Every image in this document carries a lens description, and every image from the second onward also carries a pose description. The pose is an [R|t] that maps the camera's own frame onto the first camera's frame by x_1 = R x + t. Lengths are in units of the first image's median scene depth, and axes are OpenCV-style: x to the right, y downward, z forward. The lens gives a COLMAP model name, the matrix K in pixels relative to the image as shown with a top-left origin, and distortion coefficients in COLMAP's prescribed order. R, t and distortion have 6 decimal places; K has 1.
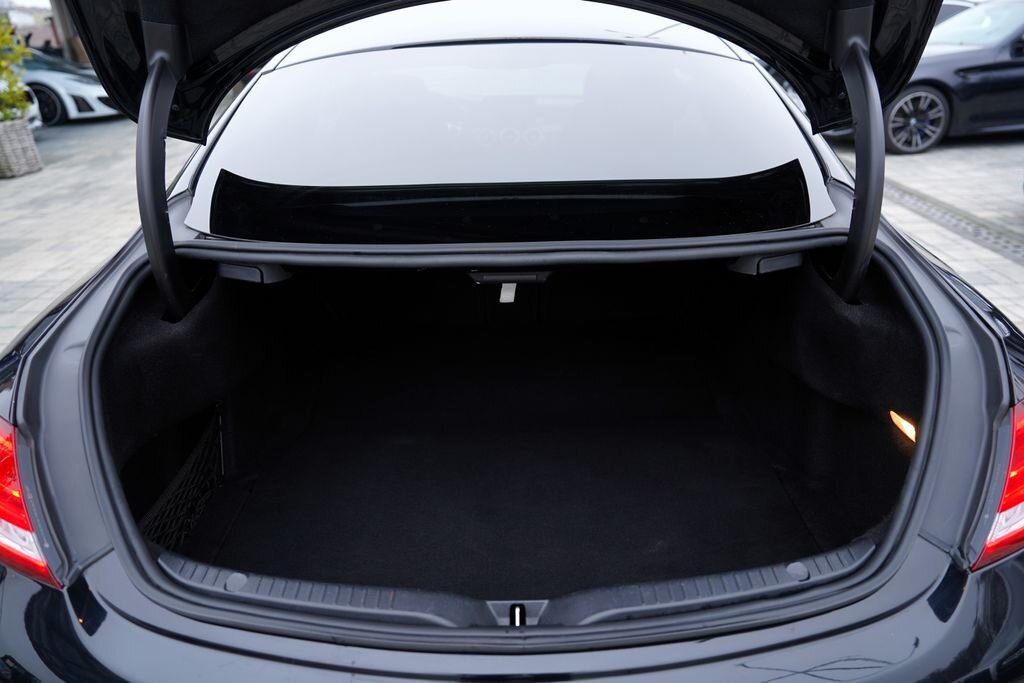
lens RADIAL K [[698.3, 0, 514.7], [0, 698.3, 341.1], [0, 0, 1]] dist [-0.084687, 0.053477]
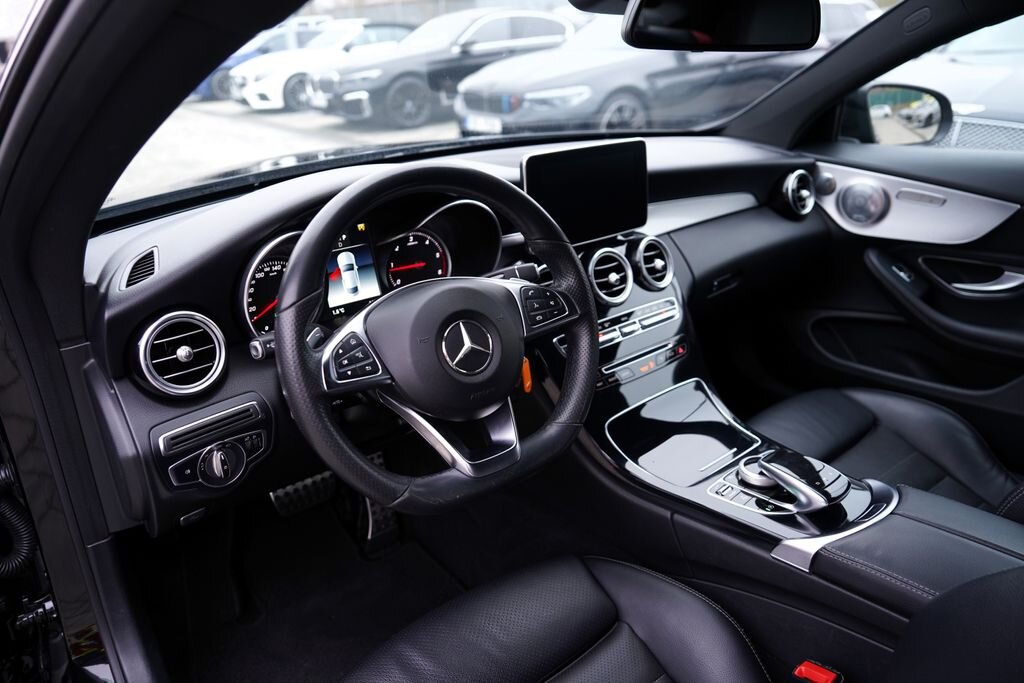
lens RADIAL K [[698.3, 0, 525.4], [0, 698.3, 327.1], [0, 0, 1]] dist [-0.084687, 0.053477]
pose [[0.779929, -0.235825, 0.579739, -0.103432], [0.267221, 0.963095, 0.032270, -0.140884], [-0.565954, 0.129750, 0.814163, 0.365757]]
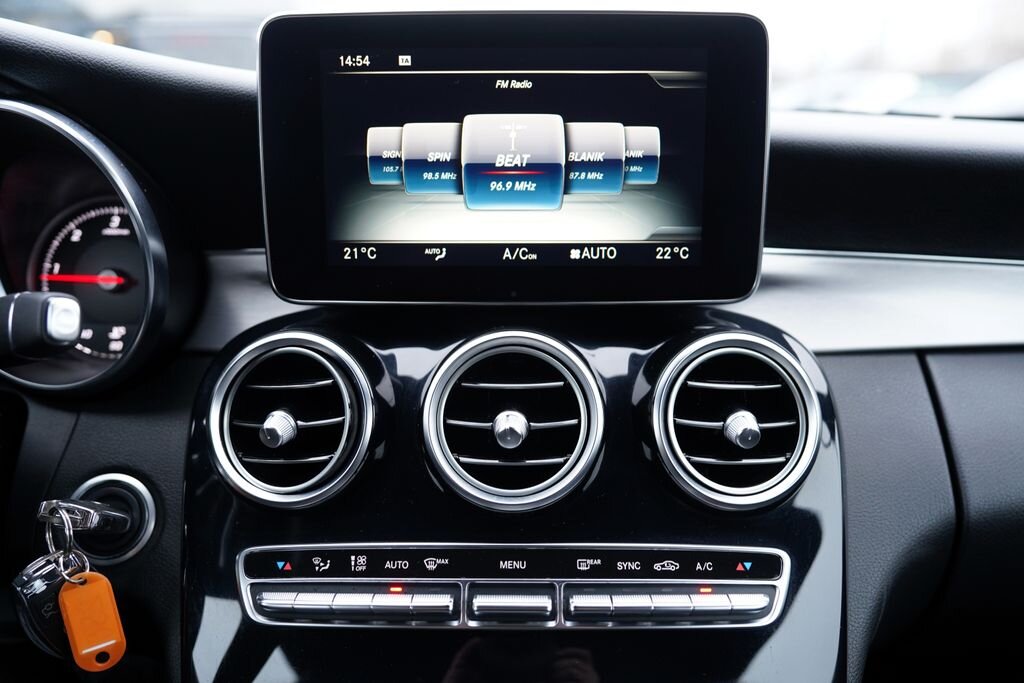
lens RADIAL K [[833.4, 0, 511.9], [0, 833.4, 337.7], [0, 0, 1]] dist [-0.060733, 0.068735]
pose [[0.999682, 0.022557, -0.011266, -0.001473], [-0.024134, 0.985392, -0.168585, -0.137685], [0.007298, 0.168803, 0.985623, 0.418155]]
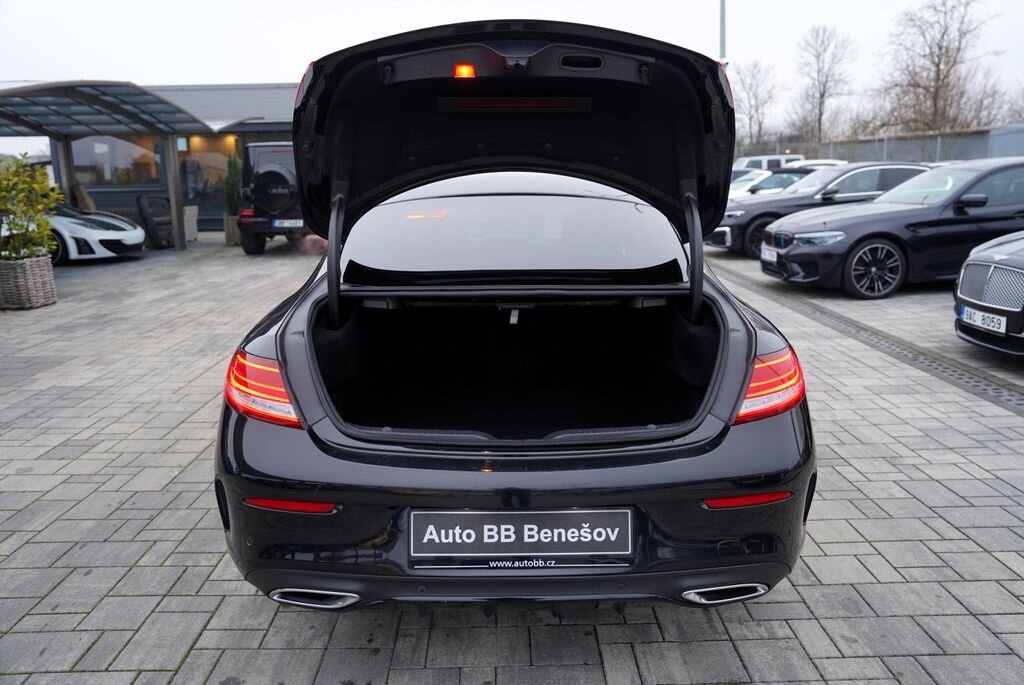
lens RADIAL K [[777.2, 0, 515.0], [0, 777.2, 346.3], [0, 0, 1]] dist [-0.078007, 0.075241]
pose [[0.999804, 0.011493, 0.016112, -0.006210], [-0.007655, 0.975309, -0.220711, 0.073163], [-0.018251, 0.220545, 0.975206, -0.162580]]
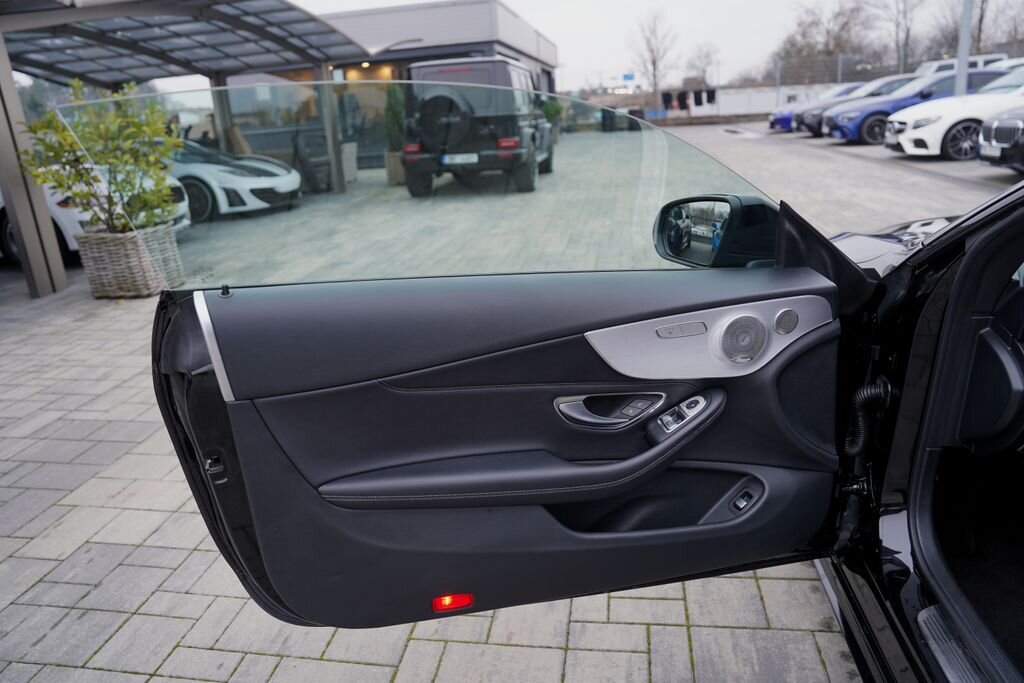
lens RADIAL K [[698.3, 0, 508.4], [0, 698.3, 340.3], [0, 0, 1]] dist [-0.084687, 0.053477]
pose [[0.985750, 0.013946, -0.167636, -0.199983], [-0.031932, 0.993951, -0.105079, -0.123722], [0.165156, 0.108934, 0.980233, 0.300058]]
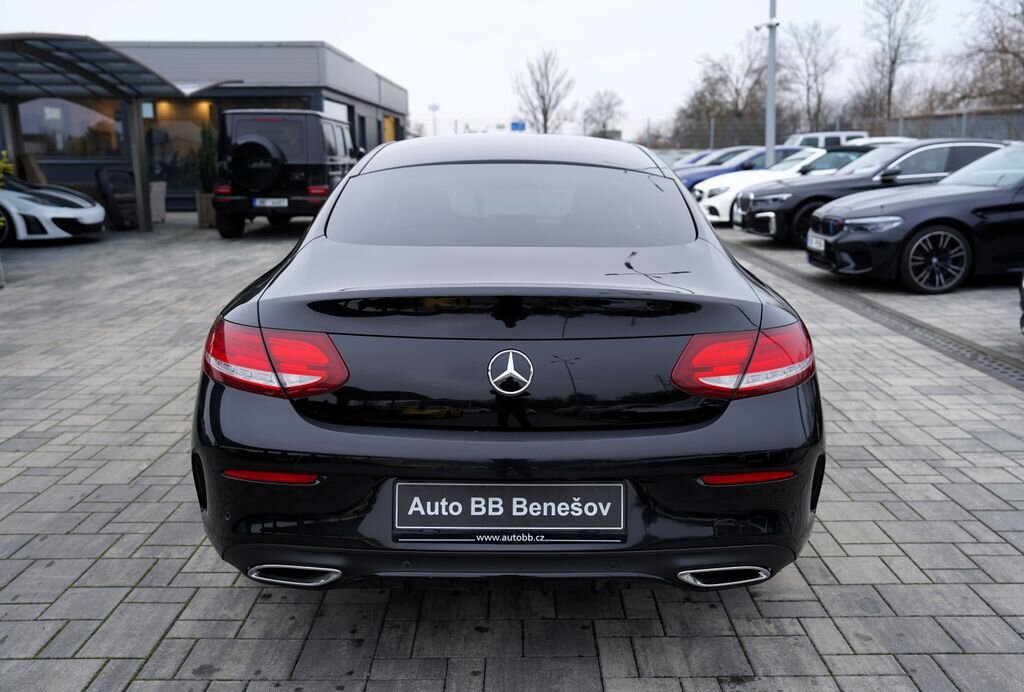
lens RADIAL K [[899.7, 0, 530.0], [0, 899.7, 357.3], [0, 0, 1]] dist [-0.054765, 0.091721]
pose [[0.999634, 0.023071, 0.014106, 0.002383], [-0.019505, 0.976463, -0.214800, 0.092801], [-0.018730, 0.214447, 0.976556, -0.191571]]
